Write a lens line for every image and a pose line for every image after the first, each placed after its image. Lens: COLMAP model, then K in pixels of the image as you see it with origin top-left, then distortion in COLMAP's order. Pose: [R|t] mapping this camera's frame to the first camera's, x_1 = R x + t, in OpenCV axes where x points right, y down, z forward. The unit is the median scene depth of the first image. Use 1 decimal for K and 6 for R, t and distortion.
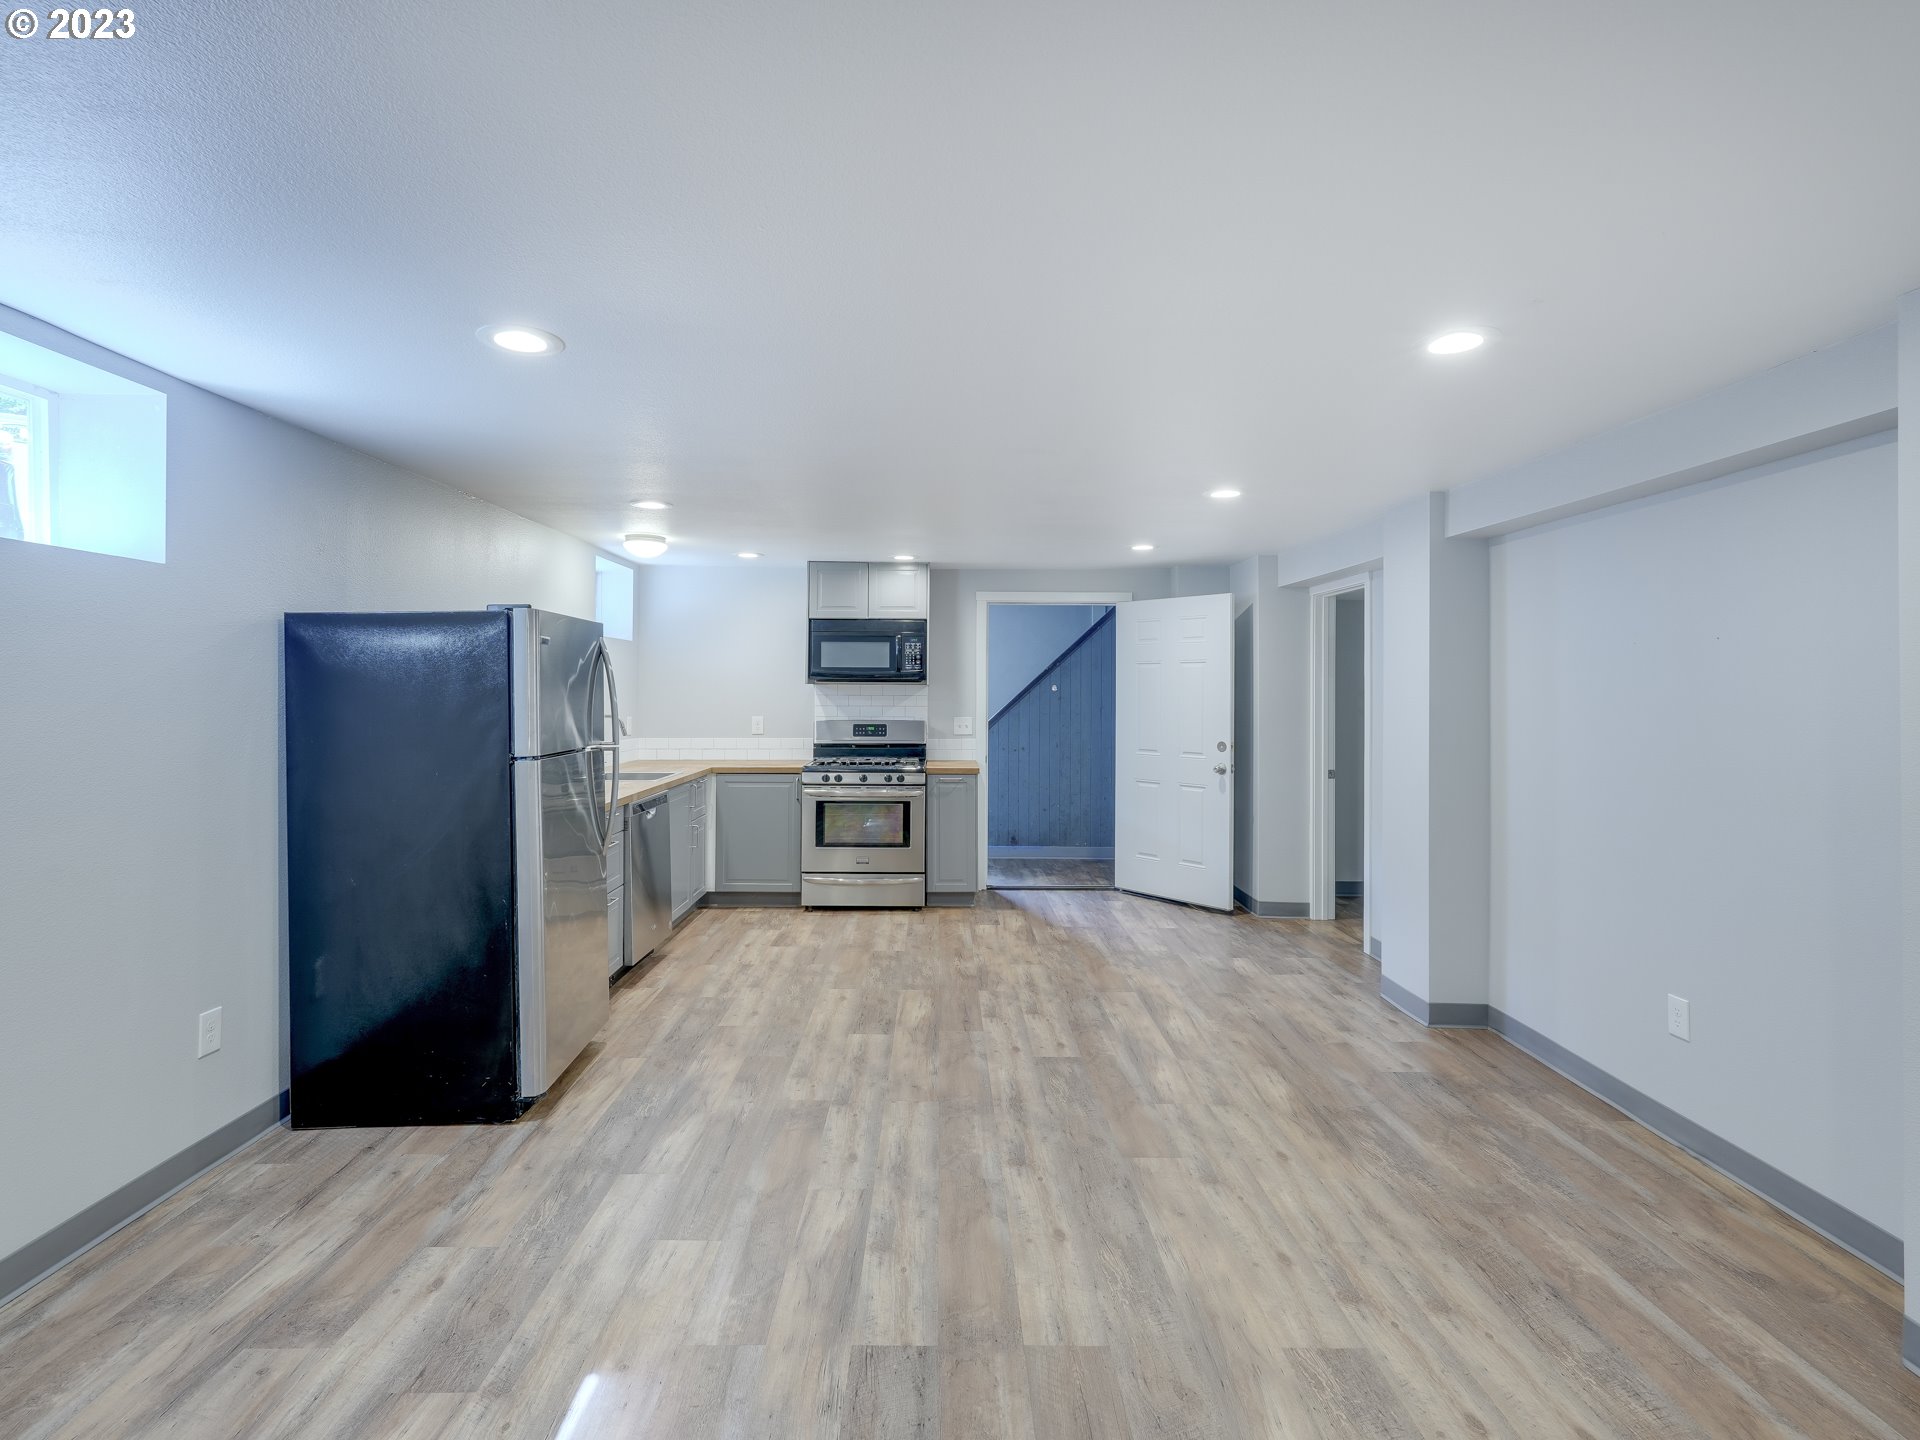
lens RADIAL K [[998.7, 0, 960.0], [0, 998.7, 720.0], [0, 0, 1]] dist [-0.001536, 0.001147]
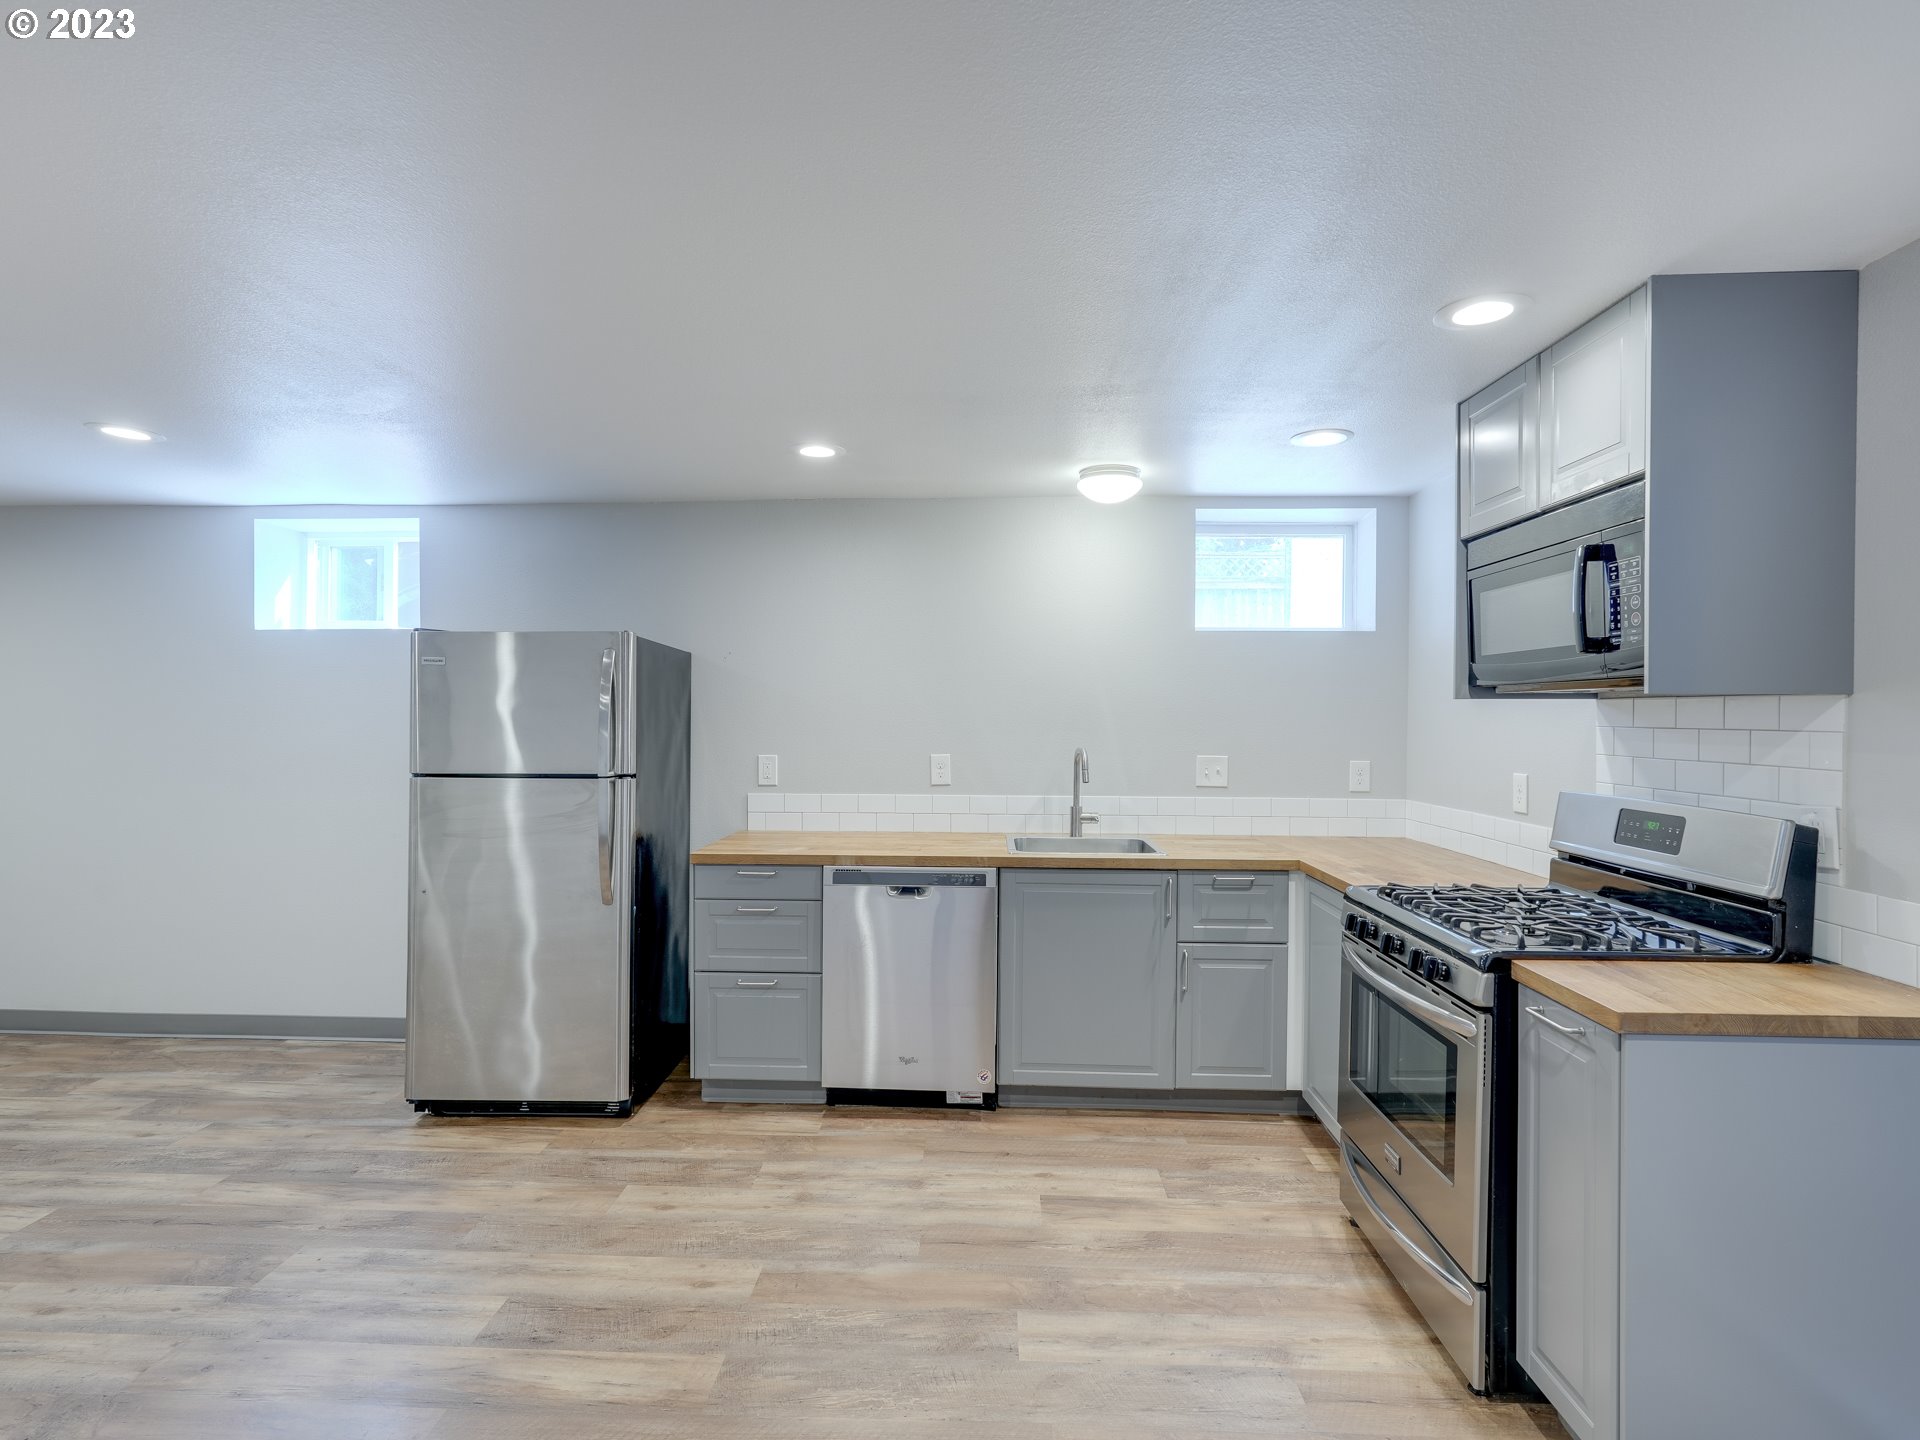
lens RADIAL K [[998.7, 0, 960.0], [0, 998.7, 720.0], [0, 0, 1]] dist [-0.001536, 0.001147]
pose [[-0.078281, -0.006432, -0.996911, 0.595261], [-0.041819, 0.999120, -0.003162, -0.037149], [0.996054, 0.041443, -0.078482, 1.723168]]
